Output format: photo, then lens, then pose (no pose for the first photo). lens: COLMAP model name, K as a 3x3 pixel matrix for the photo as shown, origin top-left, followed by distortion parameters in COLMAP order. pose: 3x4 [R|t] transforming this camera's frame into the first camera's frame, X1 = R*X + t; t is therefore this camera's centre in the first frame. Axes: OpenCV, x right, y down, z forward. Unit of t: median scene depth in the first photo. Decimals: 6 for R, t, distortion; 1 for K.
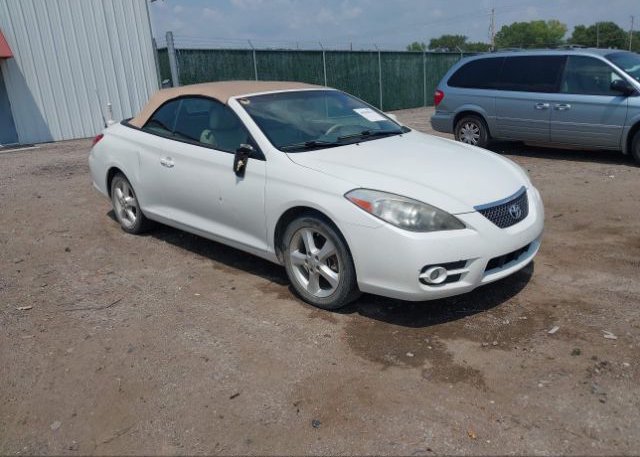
lens RADIAL K [[435.9, 0, 320.0], [0, 435.9, 228.5], [0, 0, 1]] dist [0.068040, 0.001018]
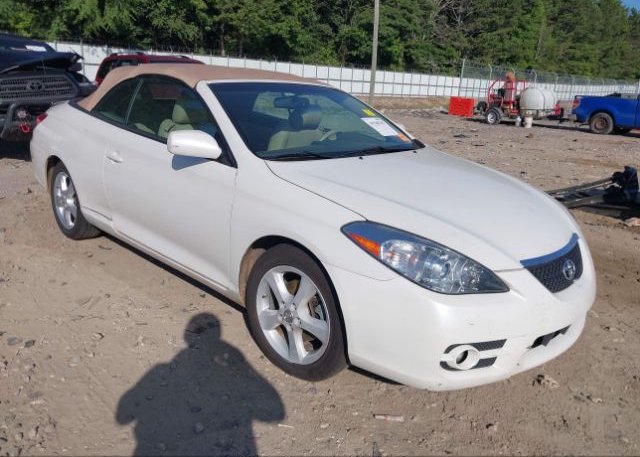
lens RADIAL K [[435.1, 0, 320.0], [0, 435.1, 228.5], [0, 0, 1]] dist [0.006455, 0.001502]
pose [[0.995186, 0.088152, 0.042826, -0.008537], [-0.087587, 0.996045, -0.014908, -0.060075], [-0.043971, 0.011085, 0.998971, 0.288882]]
